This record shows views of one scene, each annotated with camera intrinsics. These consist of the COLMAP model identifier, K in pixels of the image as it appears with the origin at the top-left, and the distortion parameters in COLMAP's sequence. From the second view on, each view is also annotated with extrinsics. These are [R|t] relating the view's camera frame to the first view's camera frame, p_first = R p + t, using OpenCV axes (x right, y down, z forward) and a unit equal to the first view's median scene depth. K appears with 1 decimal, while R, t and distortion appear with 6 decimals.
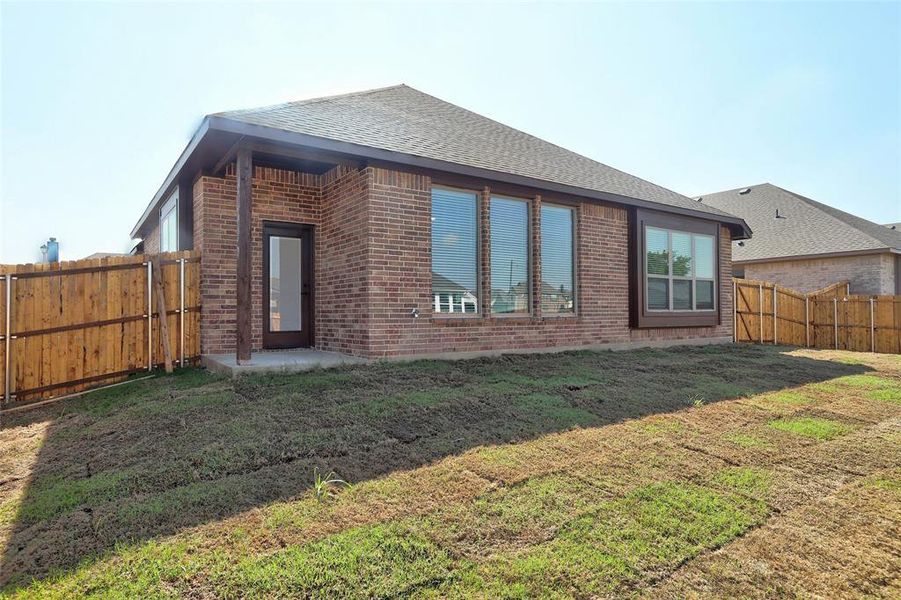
lens RADIAL K [[530.8, 0, 448.4], [0, 530.8, 294.0], [0, 0, 1]] dist [-0.070646, 0.059266]
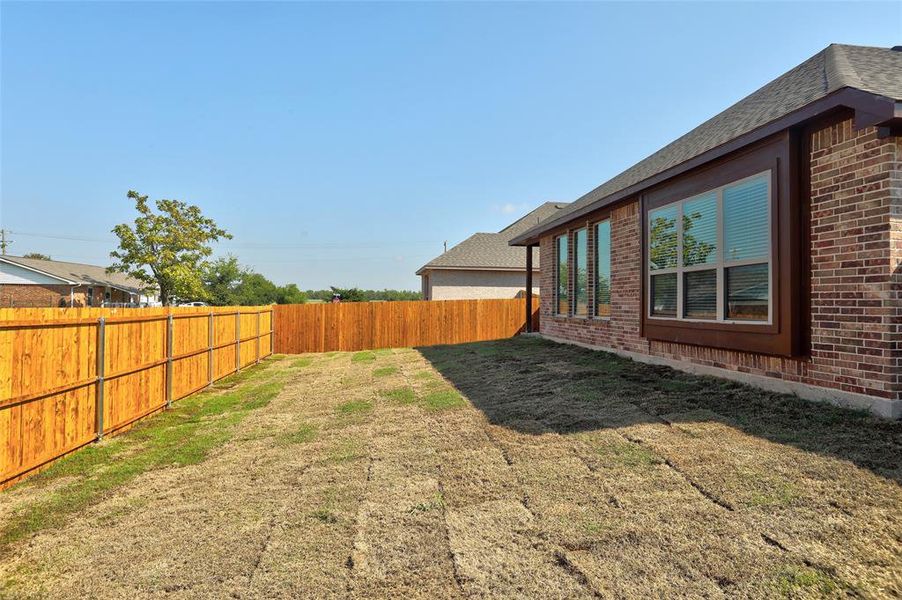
lens RADIAL K [[531.4, 0, 448.9], [0, 531.4, 294.0], [0, 0, 1]] dist [-0.070646, 0.059266]
pose [[-0.427731, -0.018797, -0.903710, 1.275024], [0.021106, 0.999303, -0.030775, 0.015072], [0.903659, -0.032237, -0.427037, 1.109345]]
